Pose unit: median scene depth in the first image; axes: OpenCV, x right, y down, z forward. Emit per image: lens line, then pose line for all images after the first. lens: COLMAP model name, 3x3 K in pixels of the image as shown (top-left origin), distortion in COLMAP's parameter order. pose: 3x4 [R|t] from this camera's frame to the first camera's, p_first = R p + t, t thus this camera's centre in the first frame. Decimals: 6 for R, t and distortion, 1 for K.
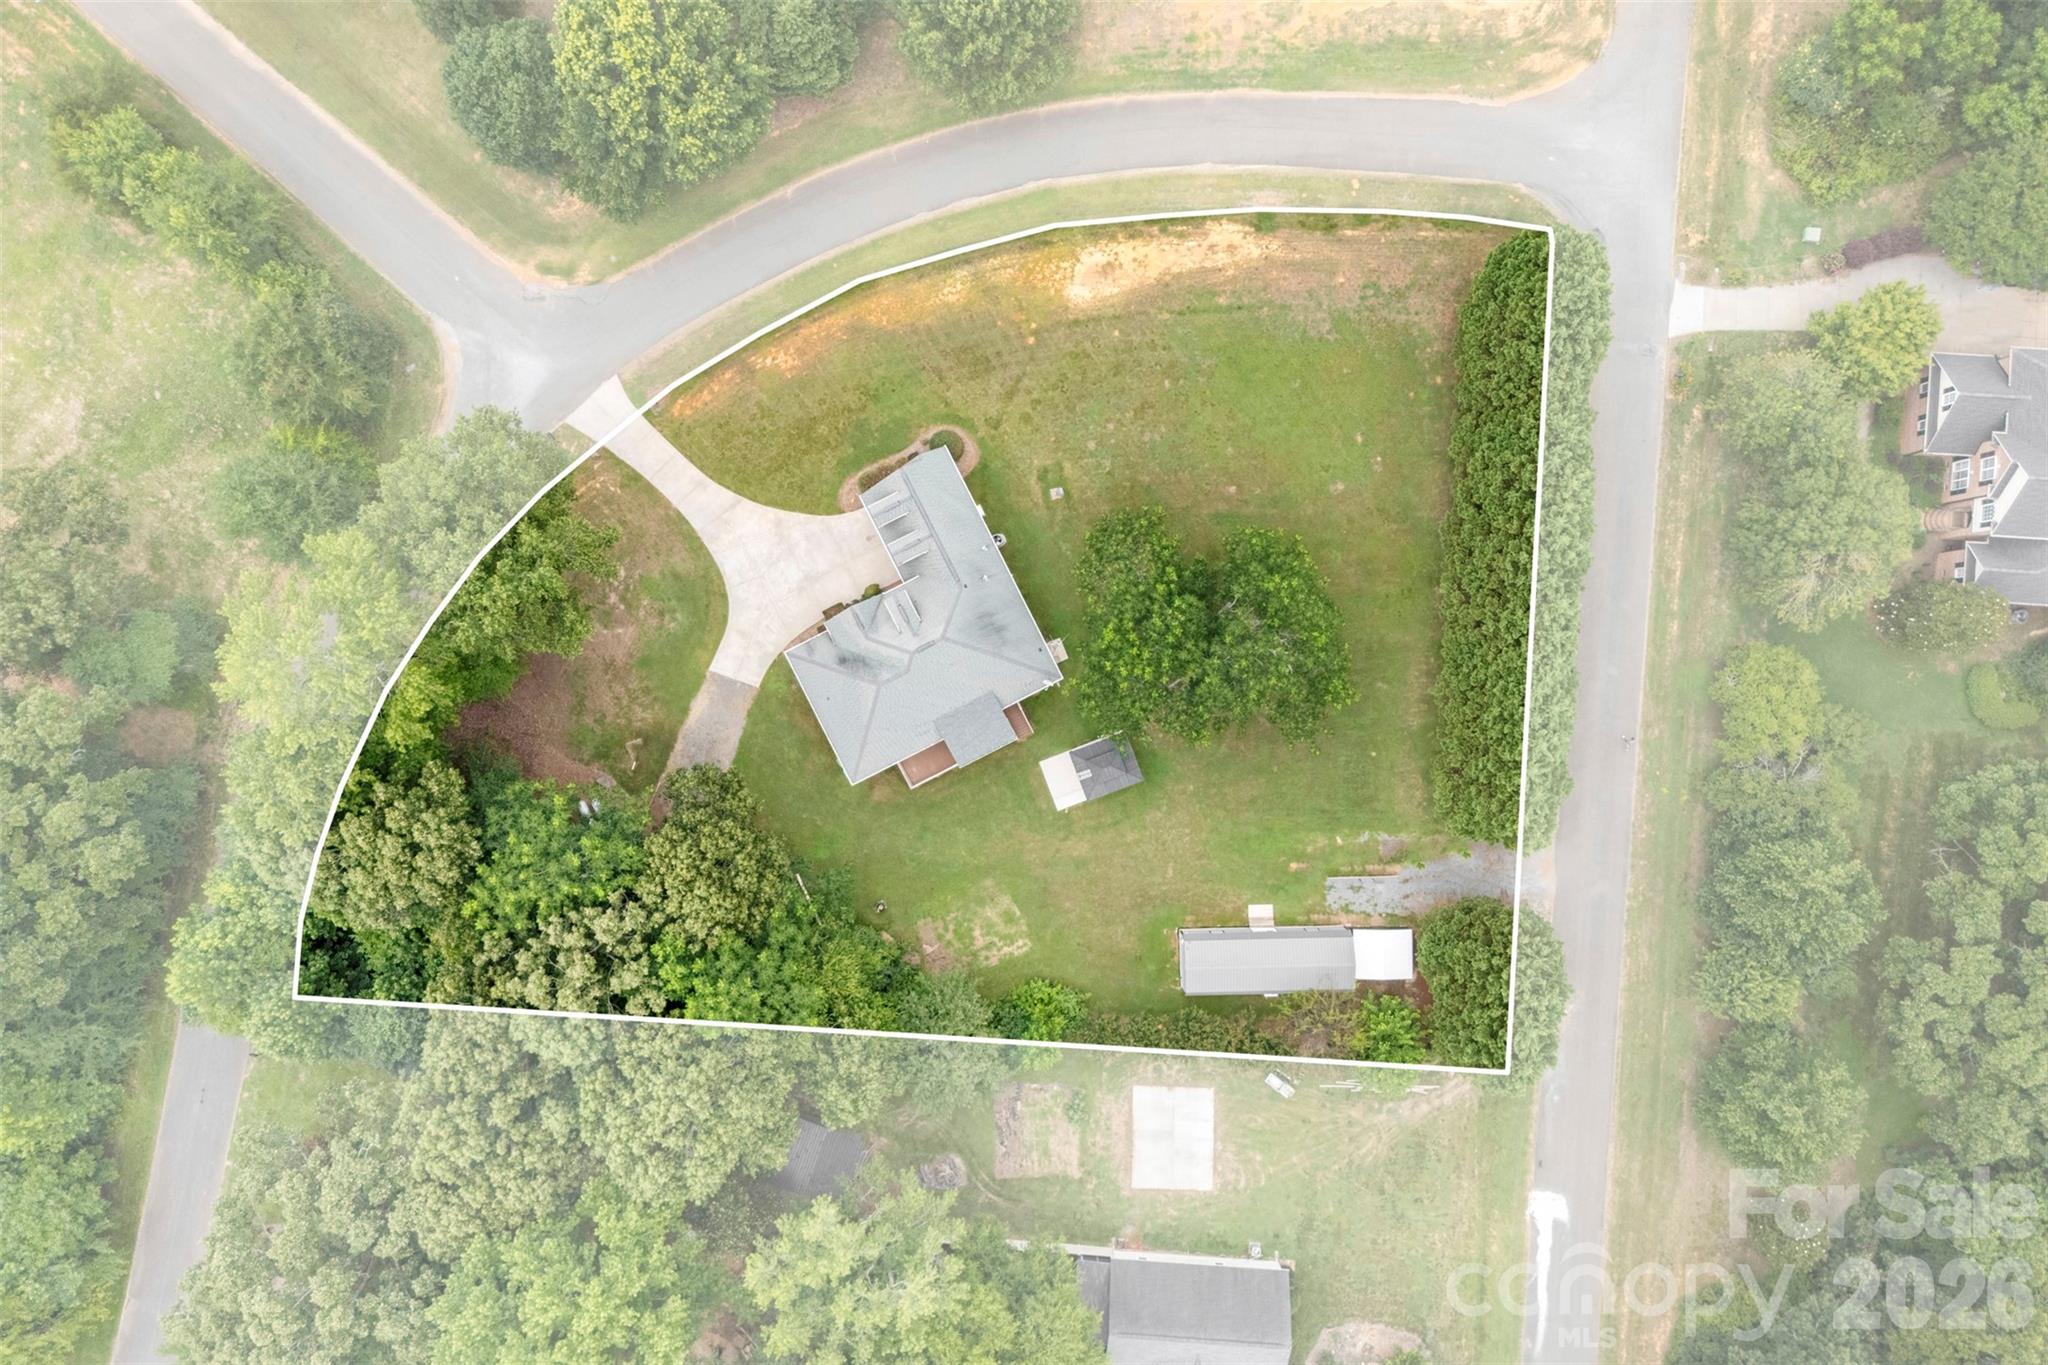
lens RADIAL K [[1507.8, 0, 1026.5], [0, 1507.8, 681.4], [0, 0, 1]] dist [0.071414, -0.069399]
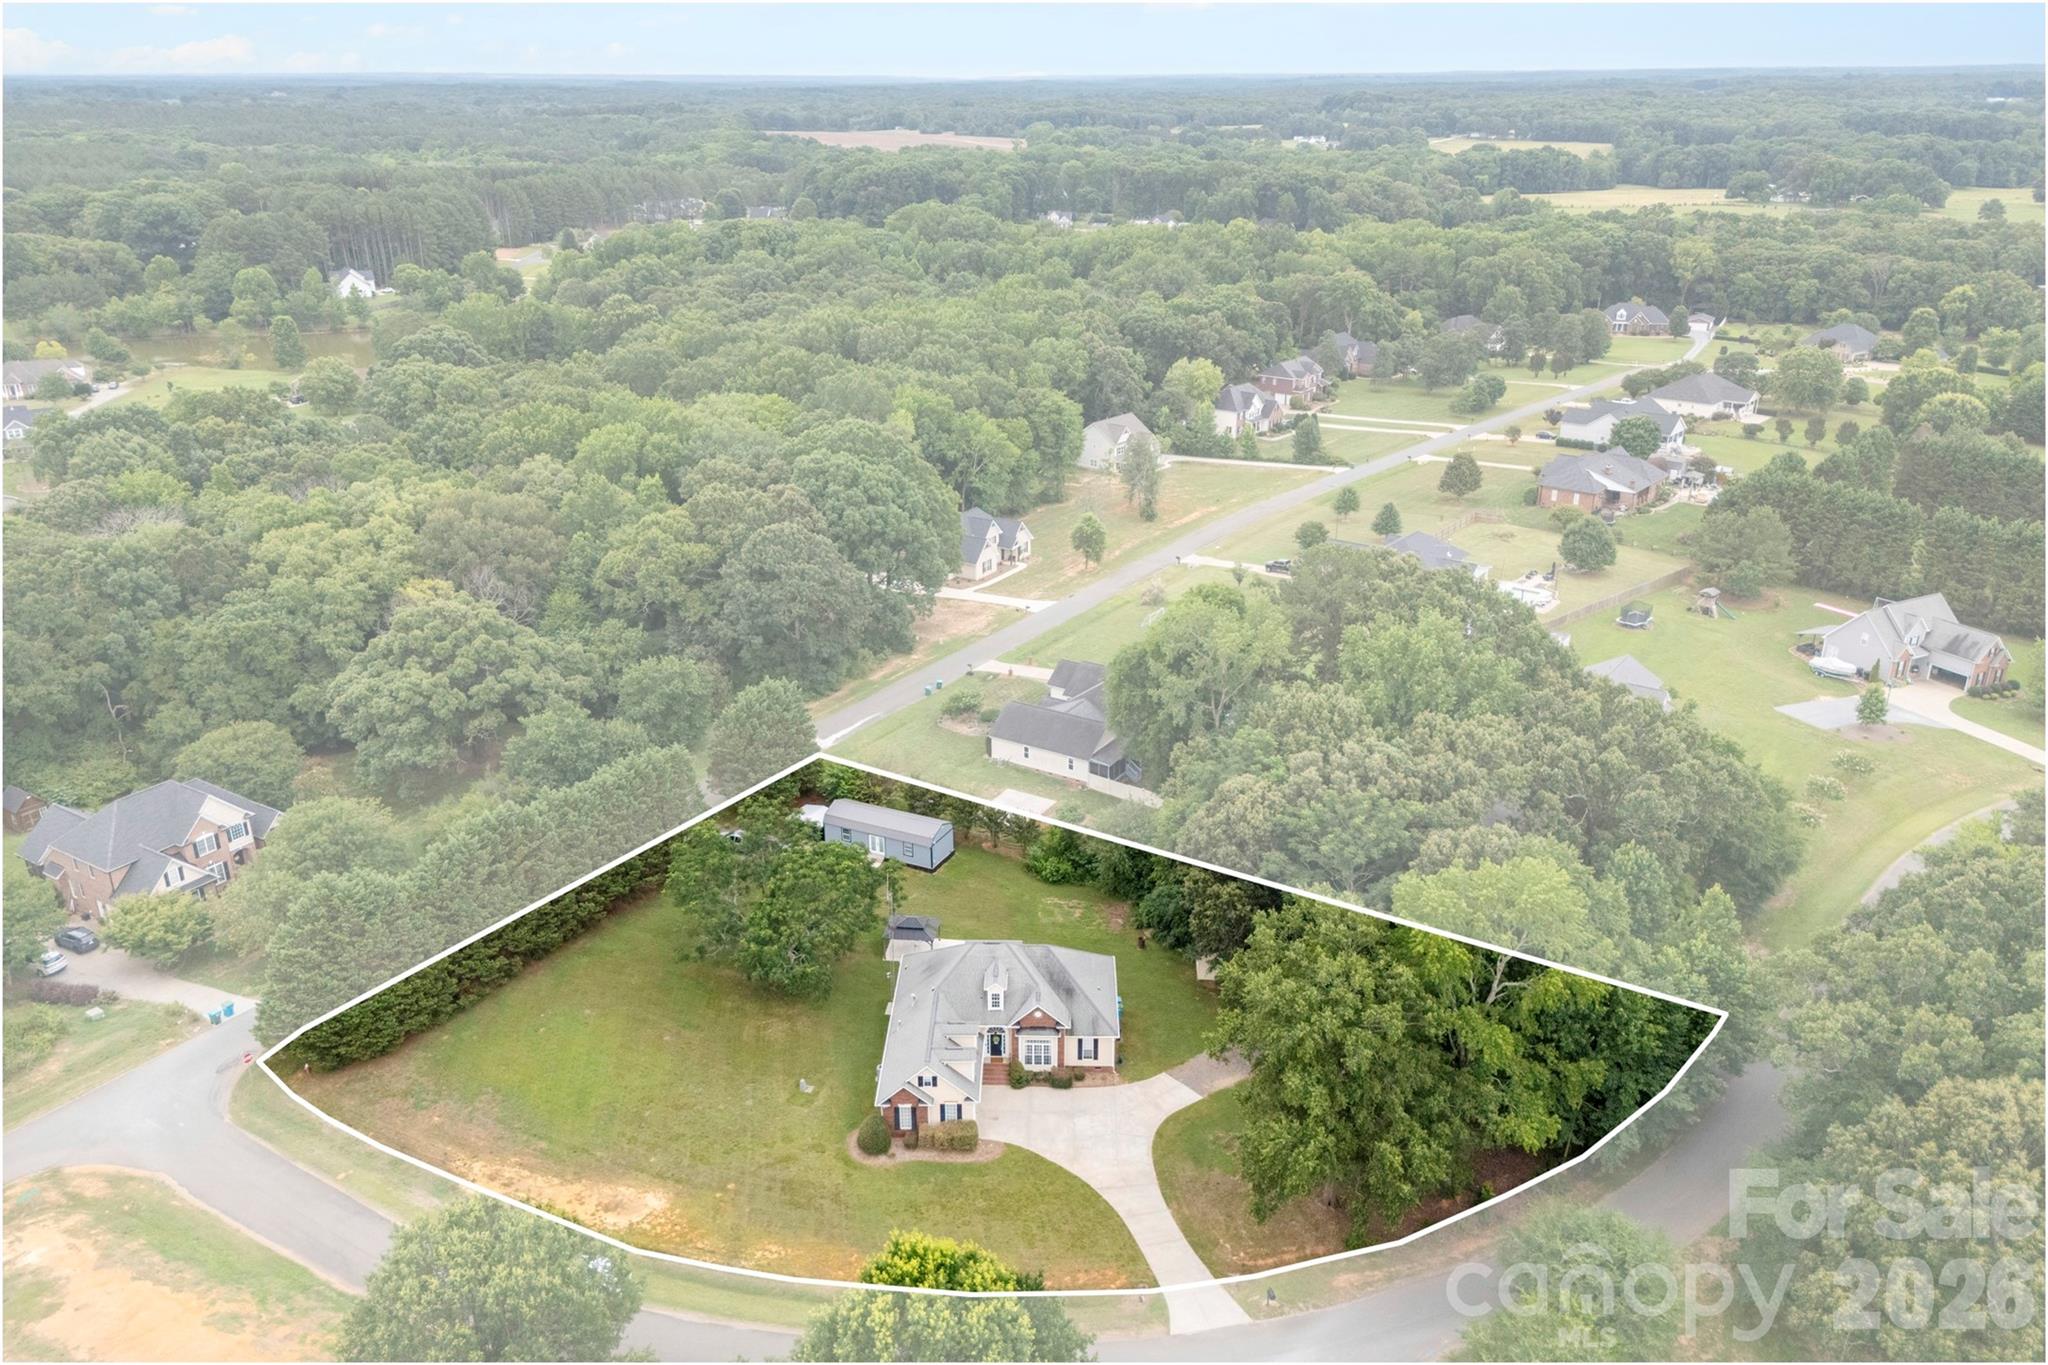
lens RADIAL K [[1507.8, 0, 1026.5], [0, 1507.8, 681.4], [0, 0, 1]] dist [0.071414, -0.069399]
pose [[-0.882045, -0.180898, 0.435055, -0.491034], [0.471059, -0.358165, 0.806115, -0.763363], [0.009997, 0.915966, 0.401131, 0.359203]]
